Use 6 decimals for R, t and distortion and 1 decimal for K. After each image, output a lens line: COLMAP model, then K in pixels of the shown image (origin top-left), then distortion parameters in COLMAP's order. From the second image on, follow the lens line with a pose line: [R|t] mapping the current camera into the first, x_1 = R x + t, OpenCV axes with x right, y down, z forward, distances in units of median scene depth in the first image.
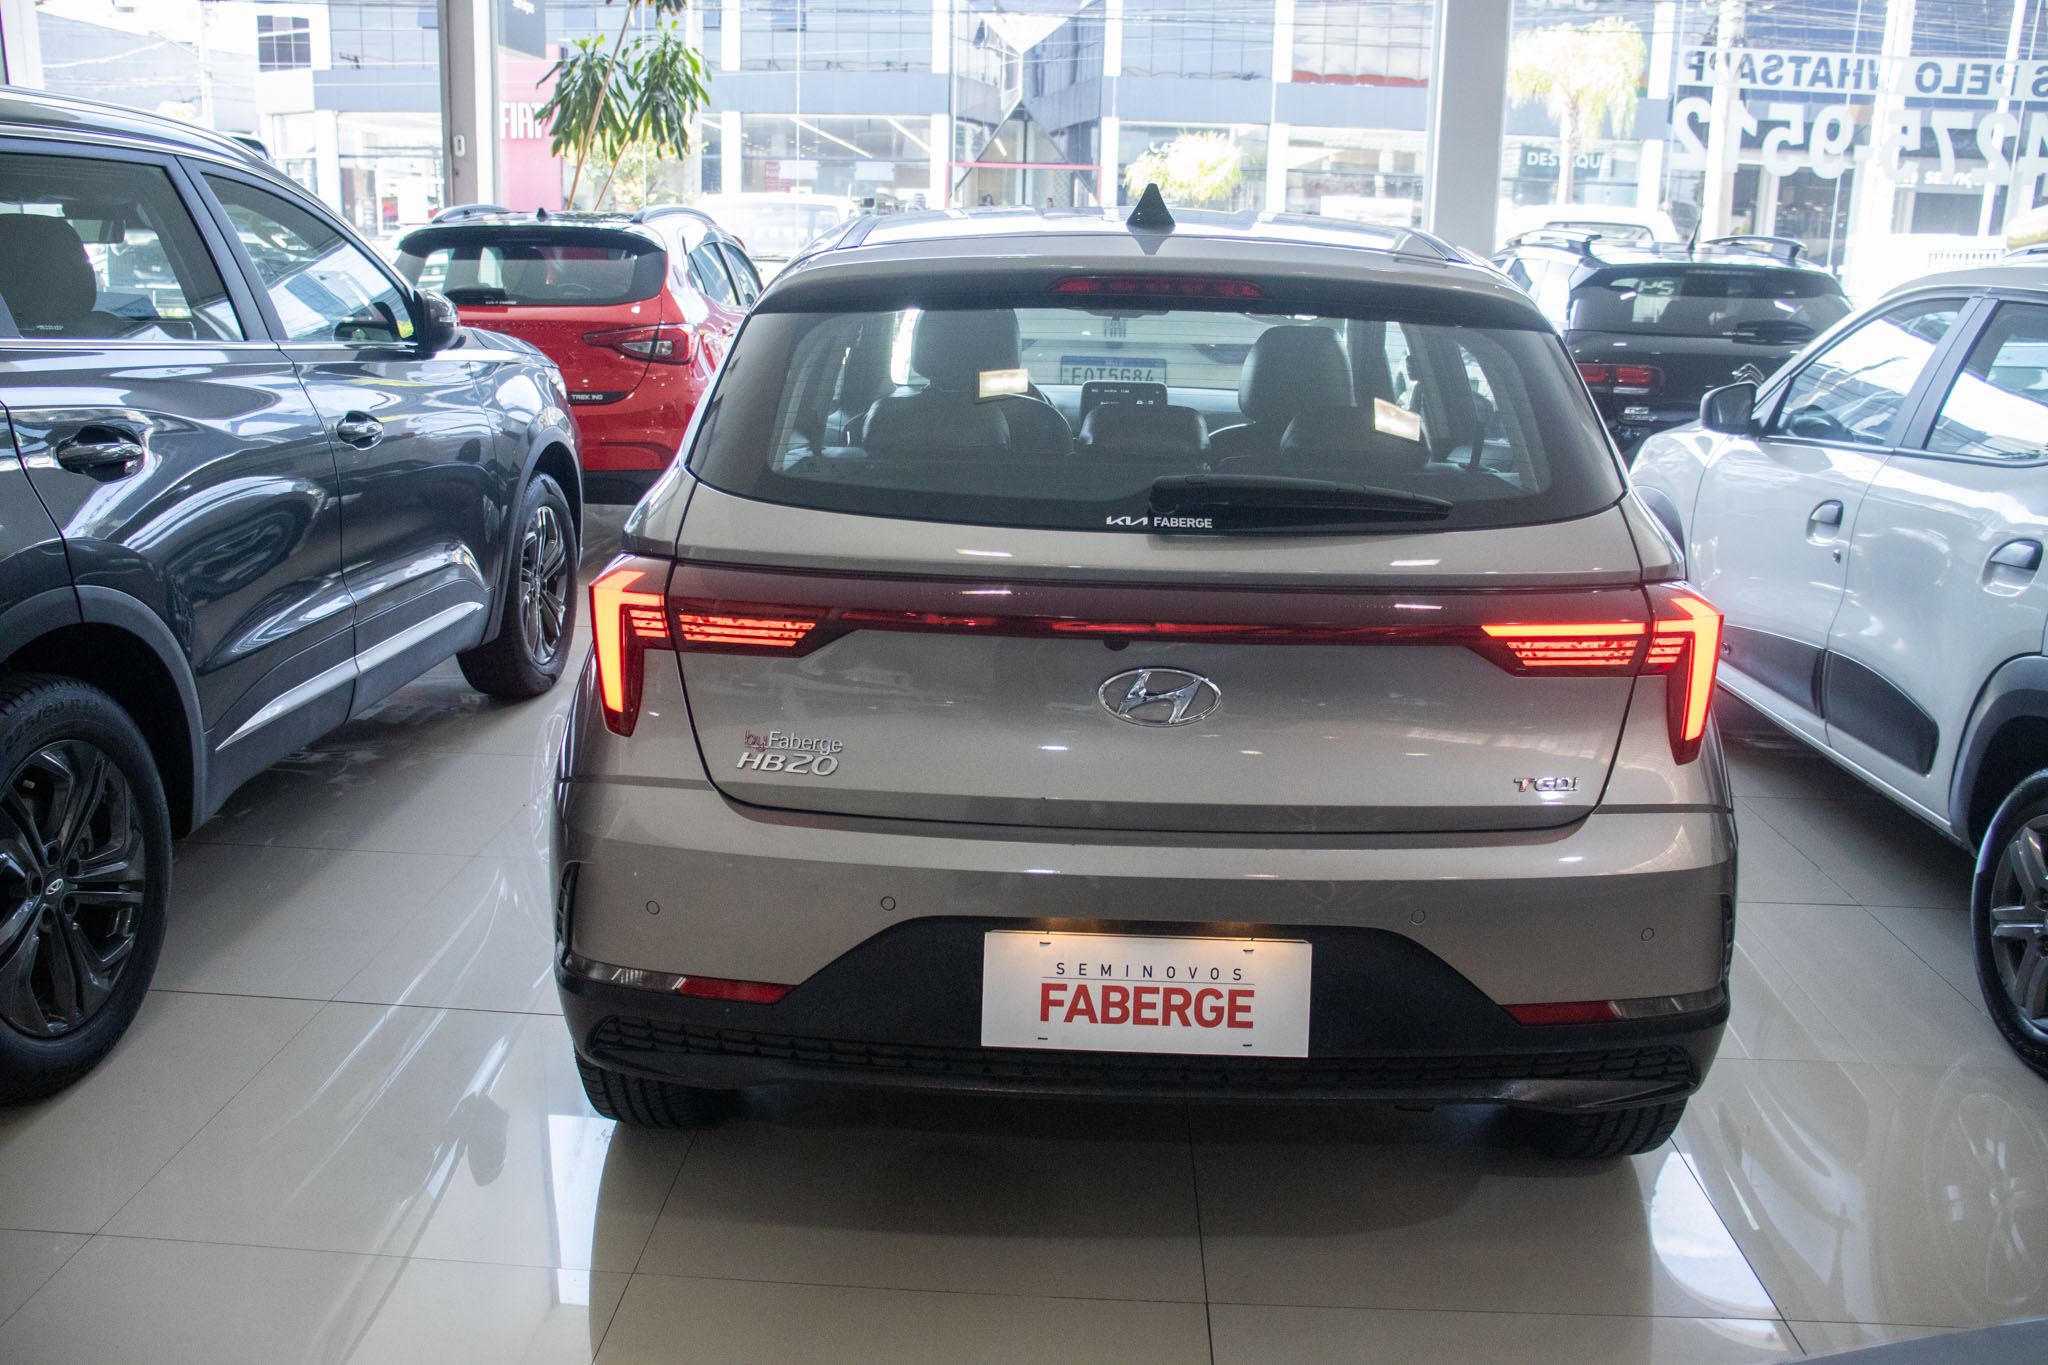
lens RADIAL K [[1835.0, 0, 1024.0], [0, 1835.0, 682.5], [0, 0, 1]] dist [-0.149154, 0.007583]
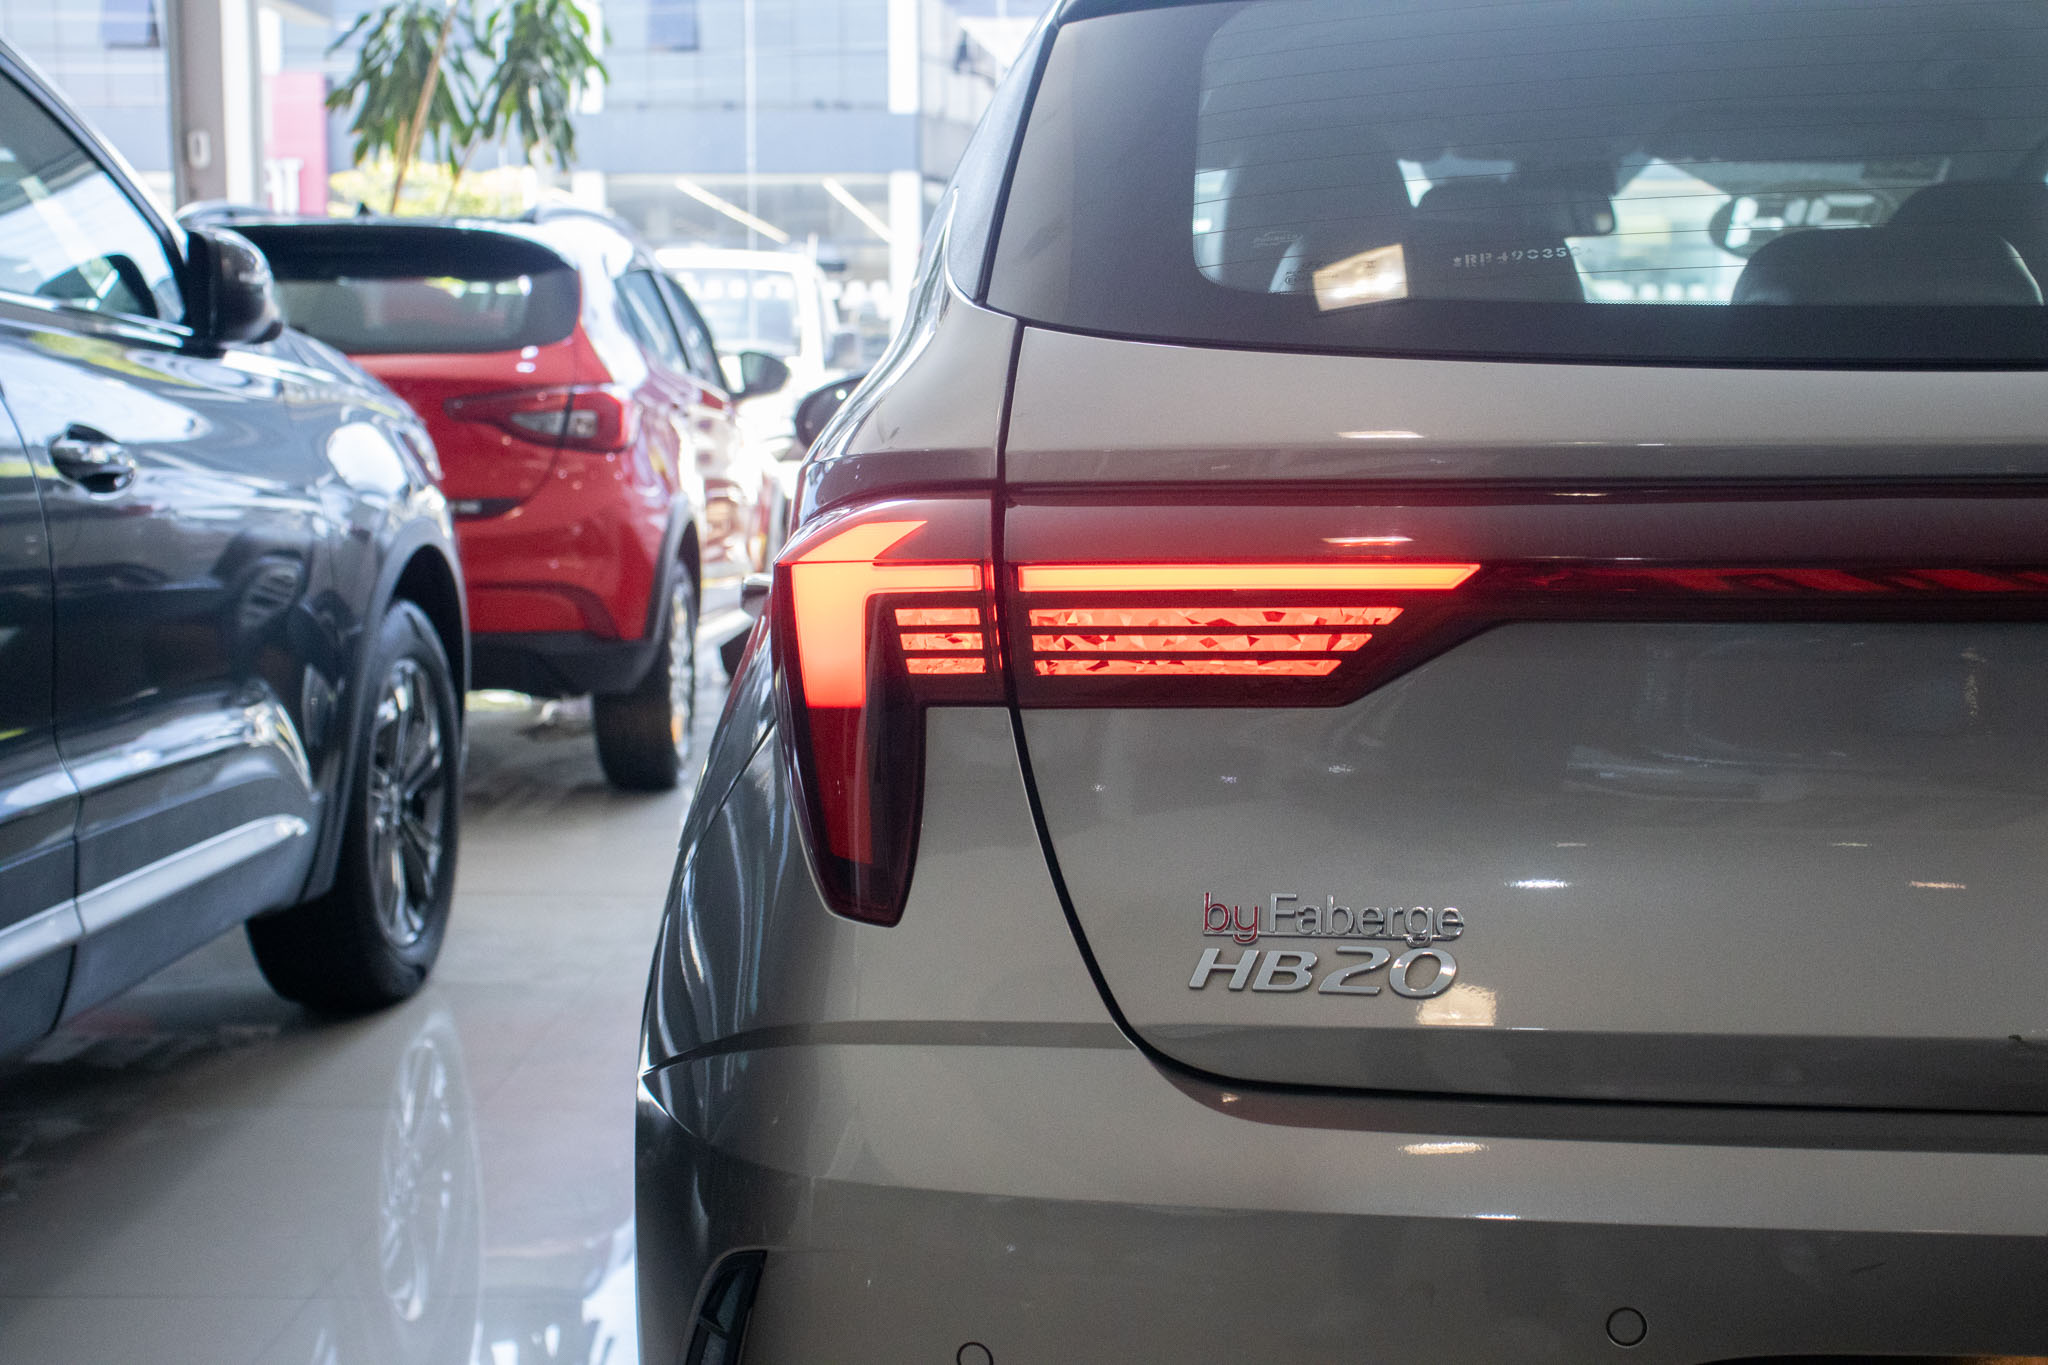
lens RADIAL K [[2704.5, 0, 1024.0], [0, 2704.5, 682.5], [0, 0, 1]] dist [-0.004118, -0.041713]
pose [[0.999676, -0.022209, 0.012441, -0.068691], [0.023688, 0.990548, -0.135108, 0.020611], [-0.009323, 0.135359, 0.990753, 0.142371]]
